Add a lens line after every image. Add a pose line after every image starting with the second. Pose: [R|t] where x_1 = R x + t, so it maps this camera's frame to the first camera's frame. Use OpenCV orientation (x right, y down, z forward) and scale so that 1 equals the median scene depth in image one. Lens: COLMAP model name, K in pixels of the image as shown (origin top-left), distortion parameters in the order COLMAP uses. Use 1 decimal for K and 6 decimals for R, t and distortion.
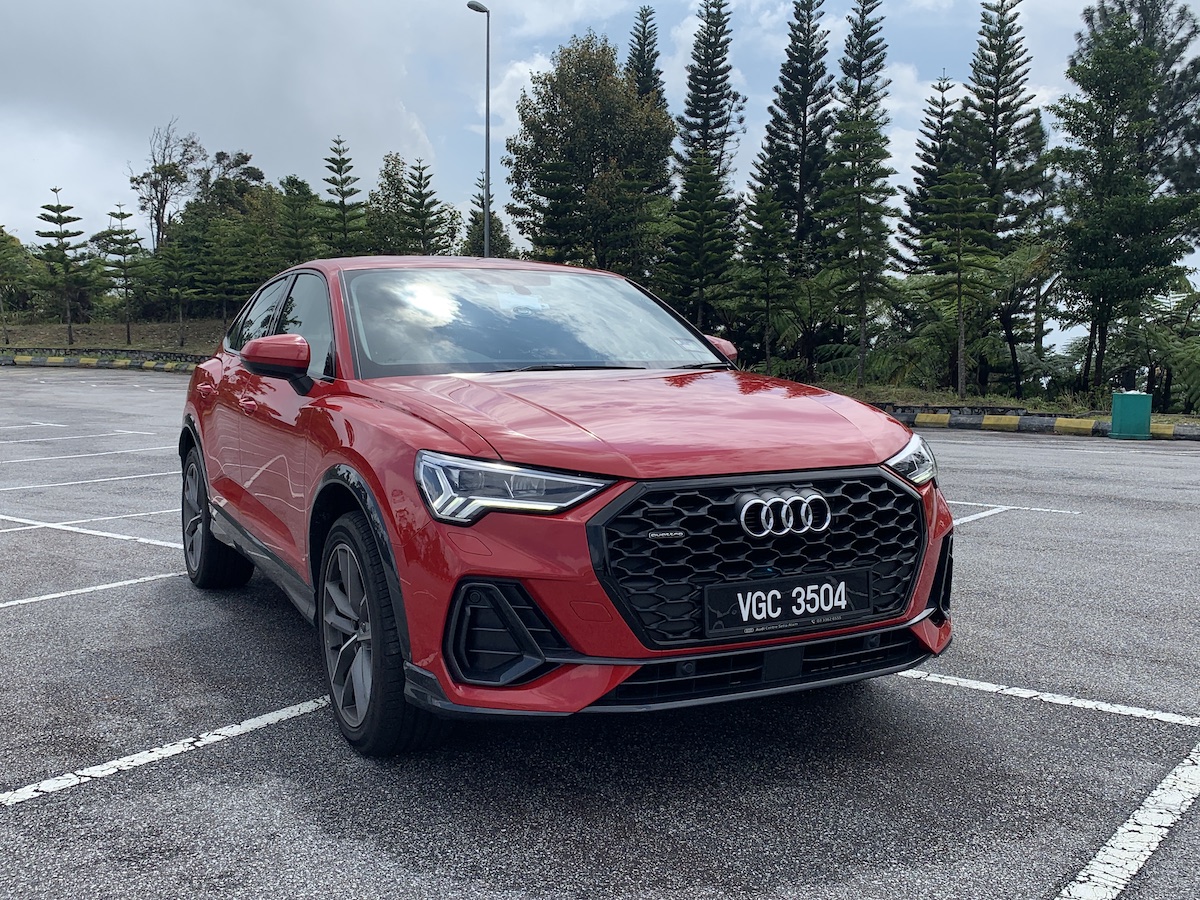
lens RADIAL K [[1179.9, 0, 600.1], [0, 1179.9, 387.8], [0, 0, 1]] dist [0.003537, 0.000000]
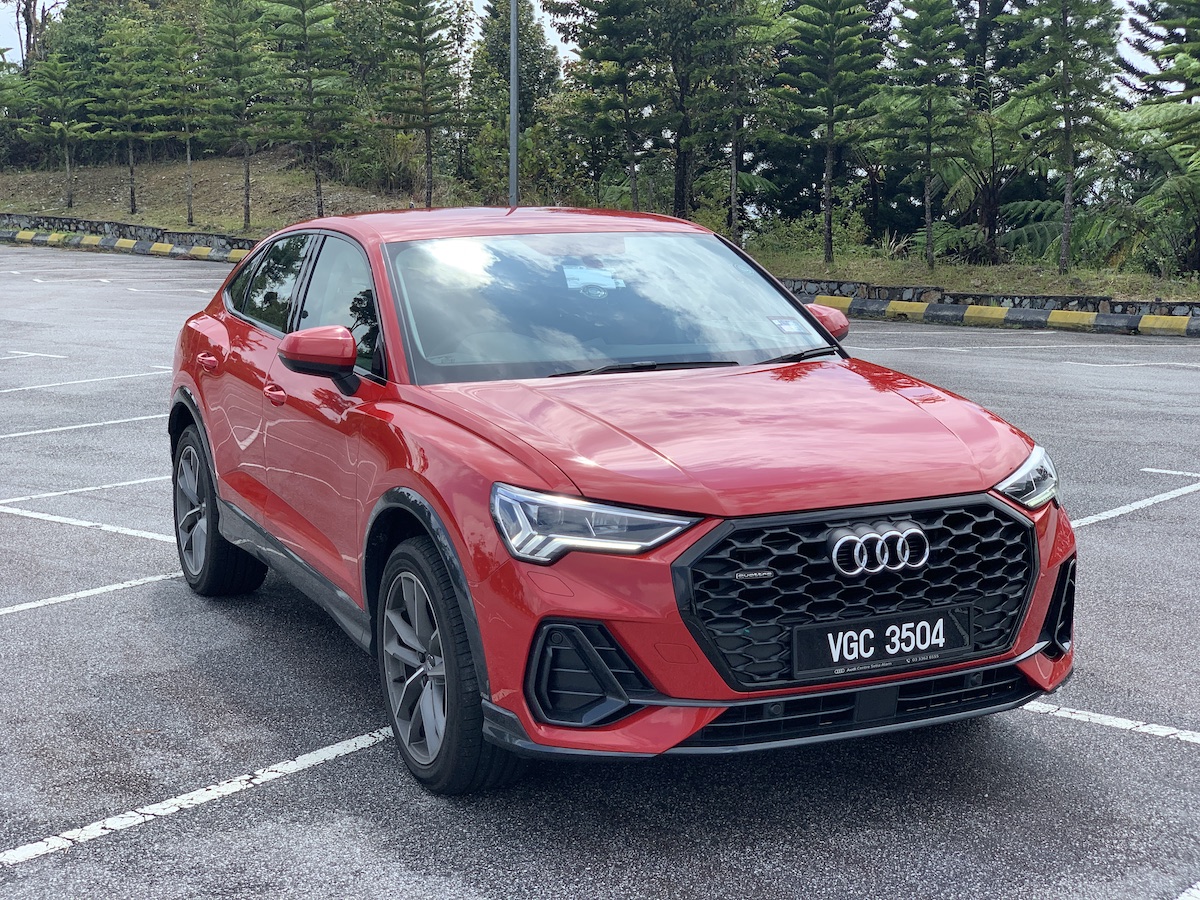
lens RADIAL K [[1804.2, 0, 610.7], [0, 1804.2, 448.2], [0, 0, 1]] dist [0.031791, 0.000000]
pose [[0.999230, -0.001468, -0.039198, -0.002103], [0.005927, 0.993476, 0.113884, -0.125770], [0.038775, -0.114029, 0.992721, -0.392929]]
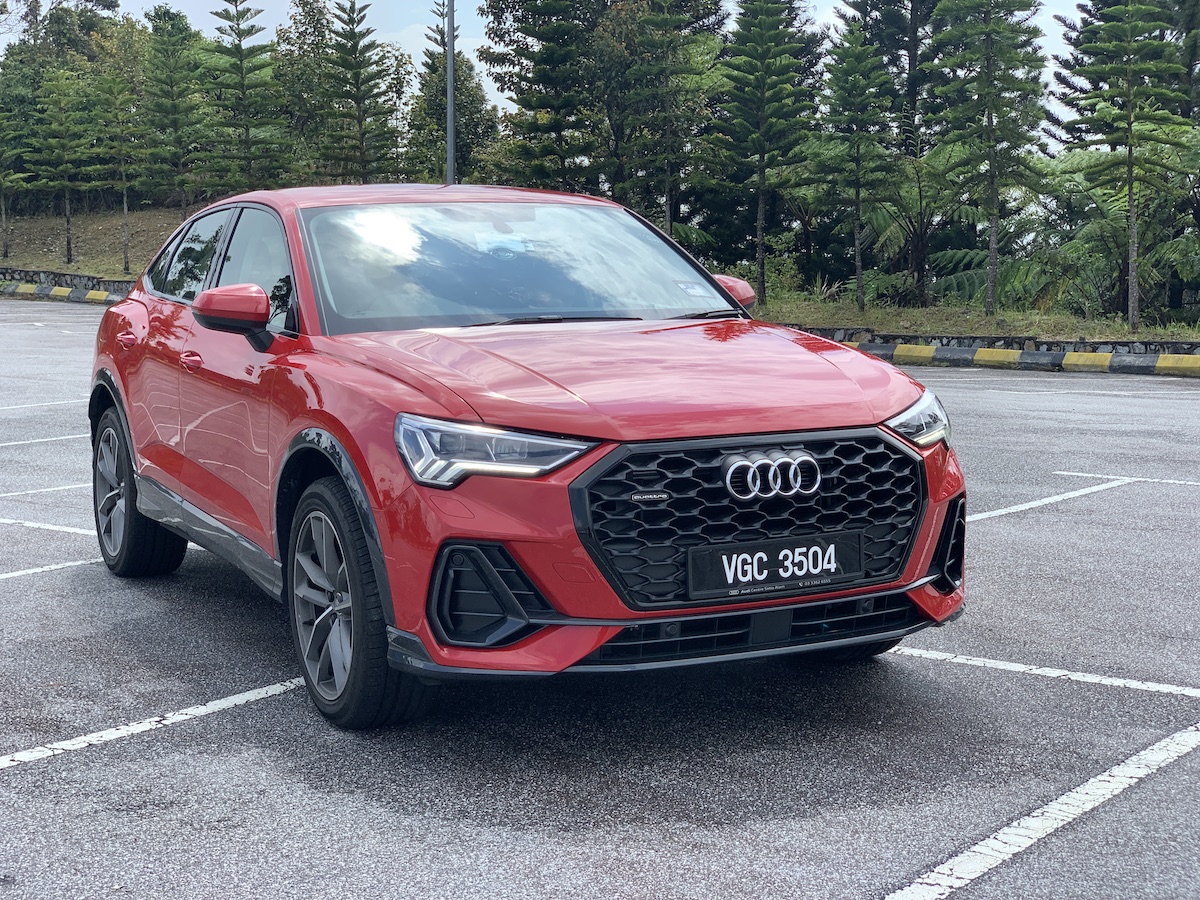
lens RADIAL K [[1804.2, 0, 614.9], [0, 1804.2, 448.2], [0, 0, 1]] dist [0.031791, 0.000000]
pose [[0.999972, -0.004970, -0.005648, 0.030756], [0.005388, 0.997053, 0.076529, -0.028066], [0.005251, -0.076557, 0.997051, -0.441618]]
